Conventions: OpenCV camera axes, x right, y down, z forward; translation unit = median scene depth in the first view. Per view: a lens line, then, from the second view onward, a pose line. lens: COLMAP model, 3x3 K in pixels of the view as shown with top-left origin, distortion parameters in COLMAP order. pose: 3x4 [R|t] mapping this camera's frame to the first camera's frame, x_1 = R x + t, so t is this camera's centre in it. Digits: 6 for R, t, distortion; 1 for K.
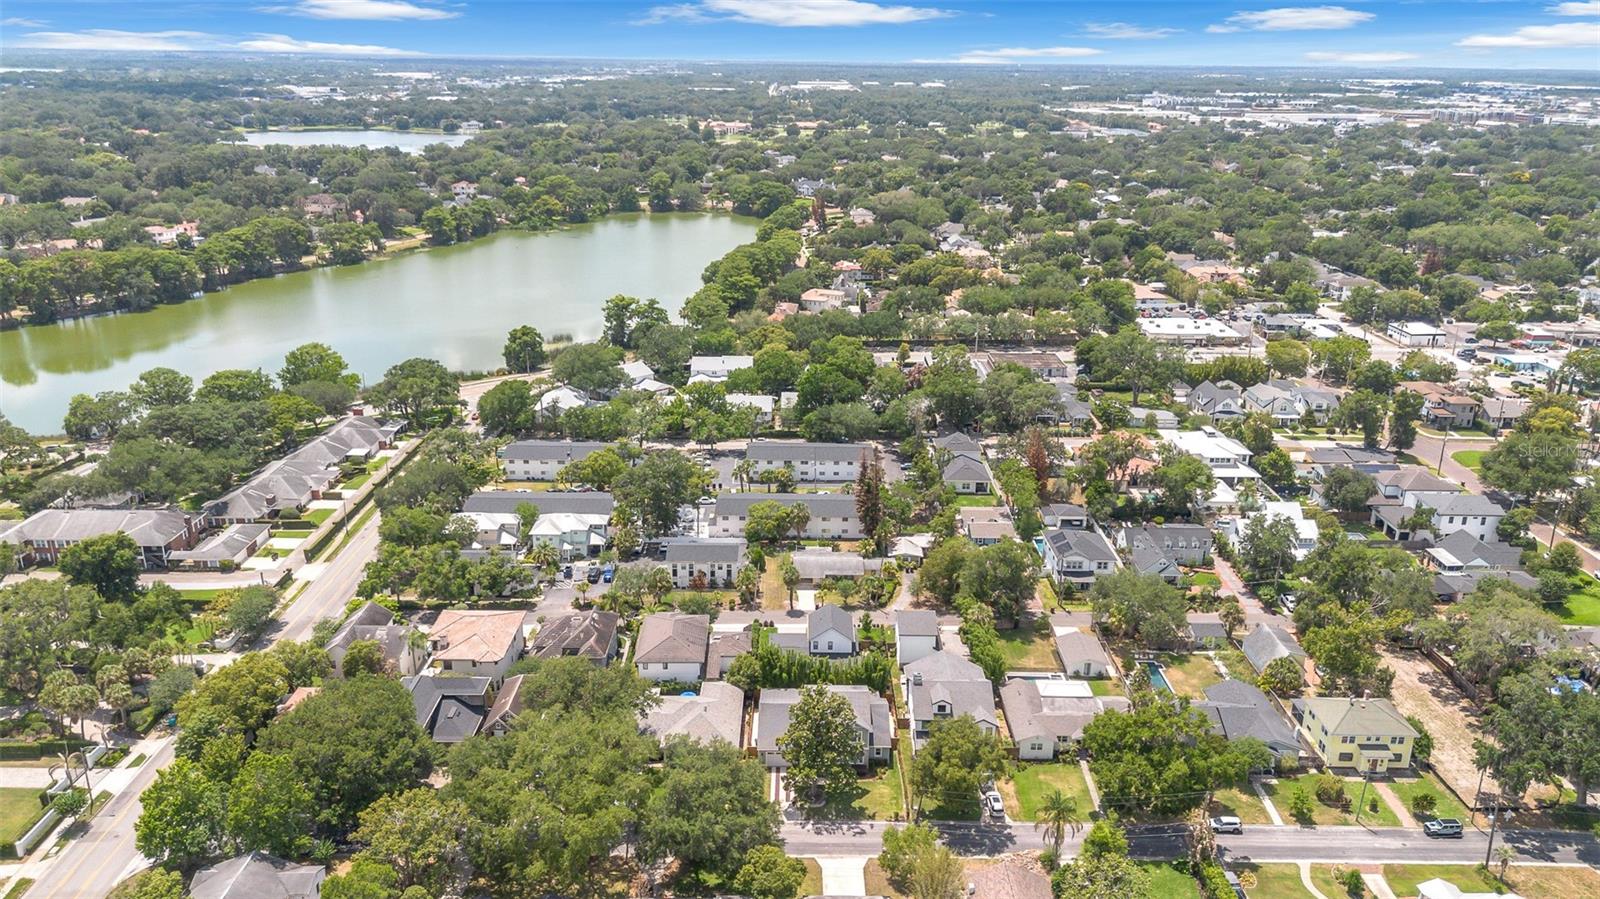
lens RADIAL K [[1140.4, 0, 800.0], [0, 1140.4, 449.5], [0, 0, 1]] dist [0.058937, -0.063335]
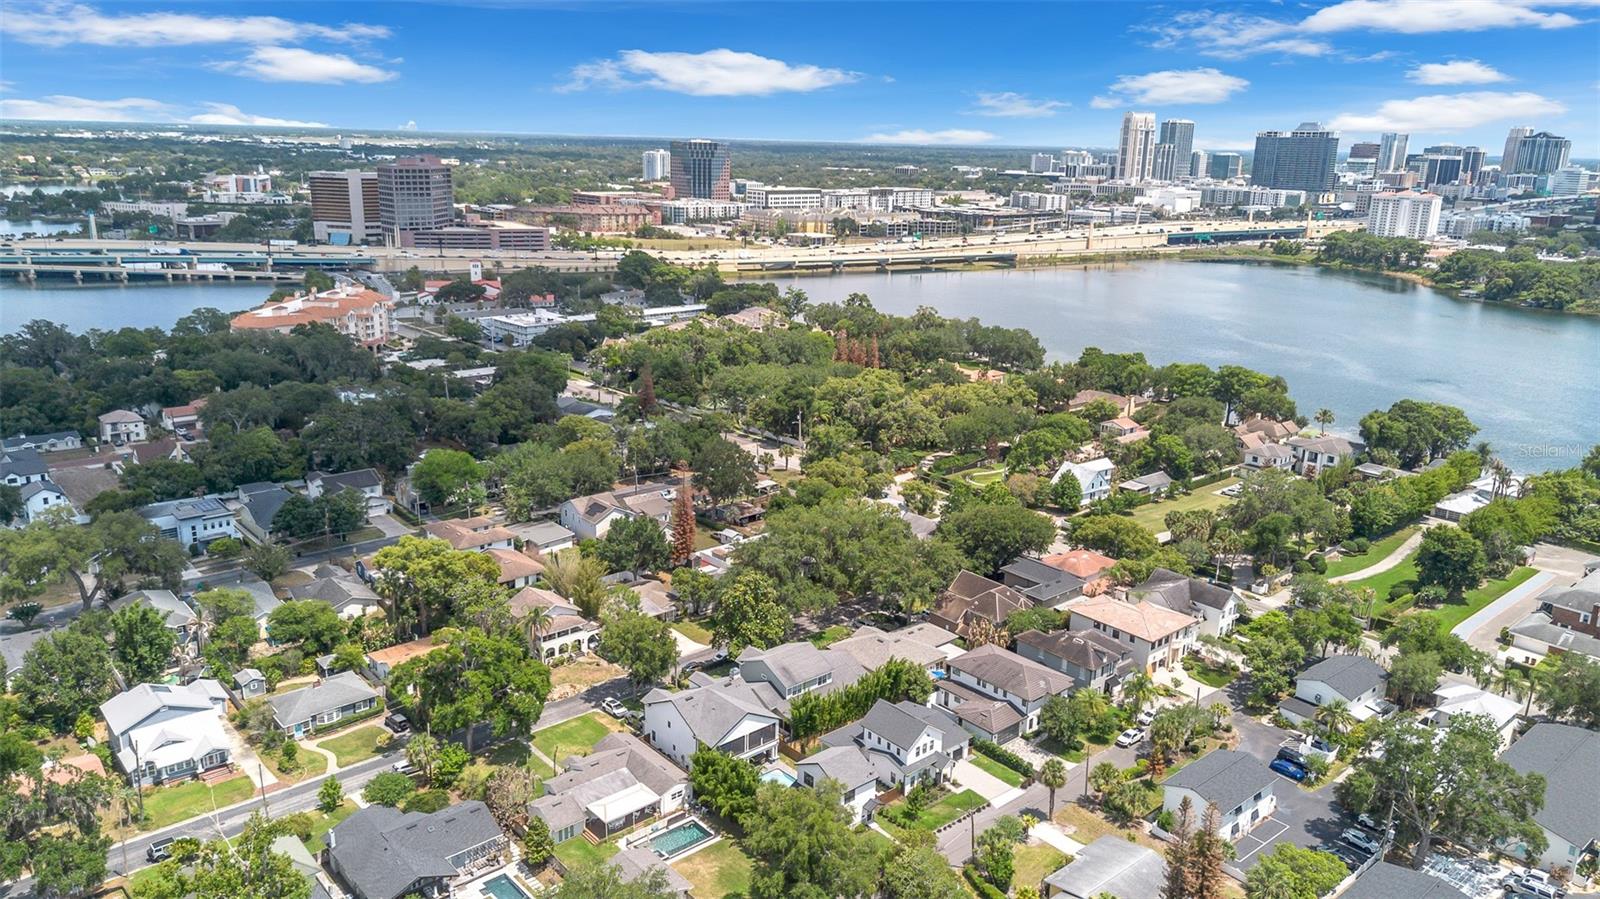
lens RADIAL K [[1124.6, 0, 800.0], [0, 1124.6, 449.5], [0, 0, 1]] dist [0.059241, -0.060057]
pose [[-0.755957, 0.142537, -0.638915, 0.494537], [-0.242665, 0.845454, 0.475732, -0.327086], [0.607983, 0.514675, -0.604539, 1.169533]]
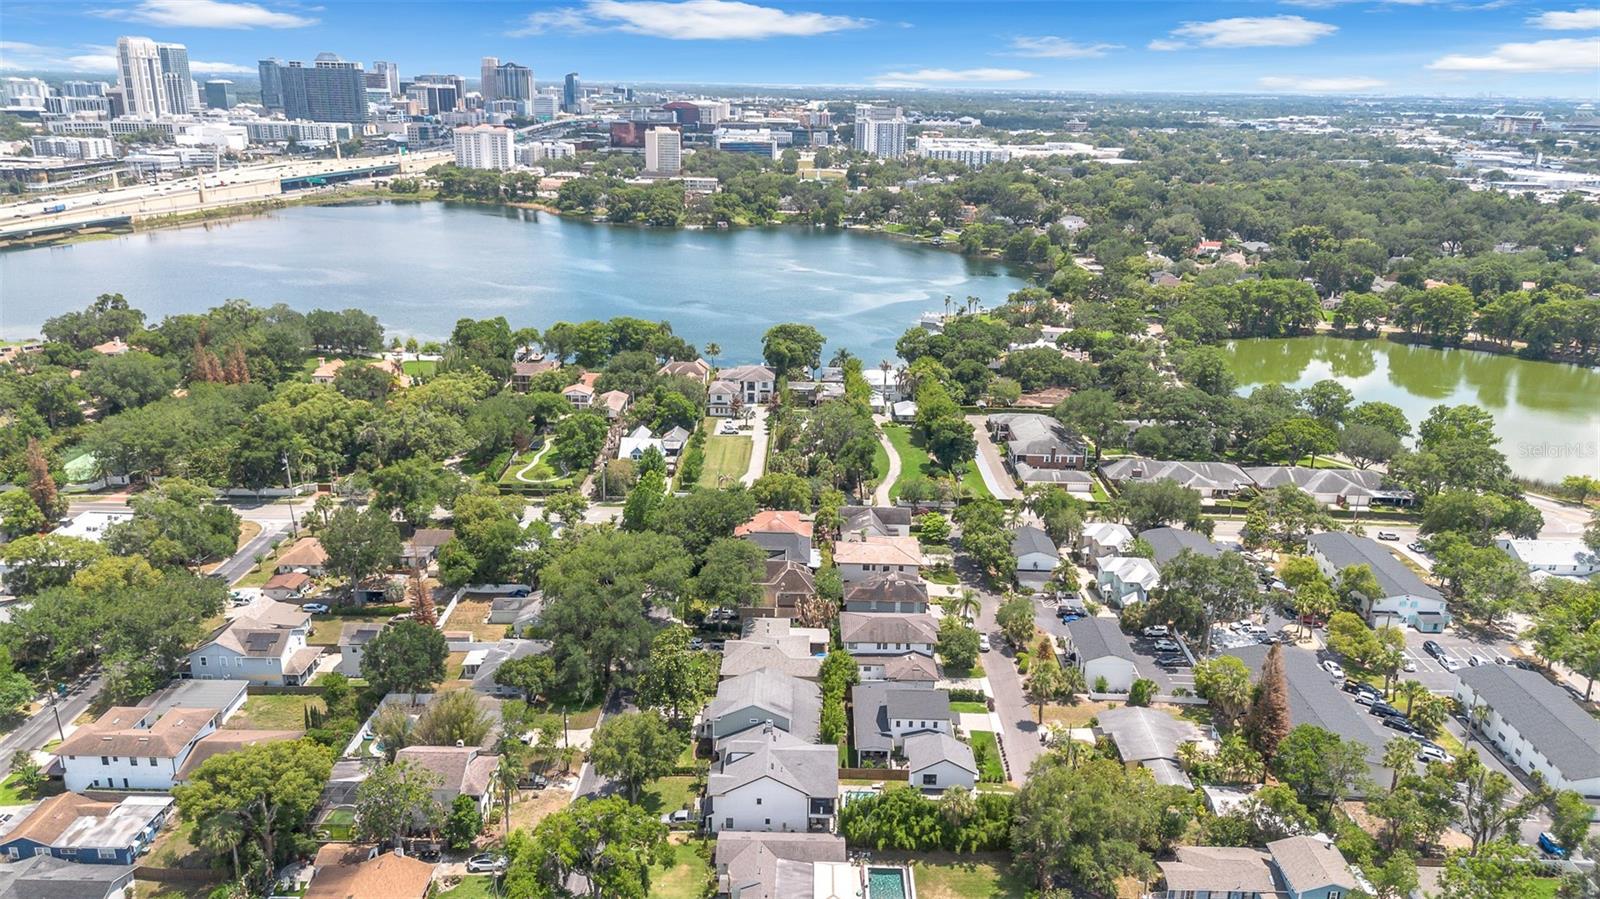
lens RADIAL K [[1125.9, 0, 800.0], [0, 1125.9, 449.5], [0, 0, 1]] dist [0.056472, -0.061244]
pose [[-0.018833, 0.293888, -0.955654, 0.709514], [-0.338829, 0.897388, 0.282647, -0.210169], [0.940659, 0.329127, 0.082677, 0.678333]]
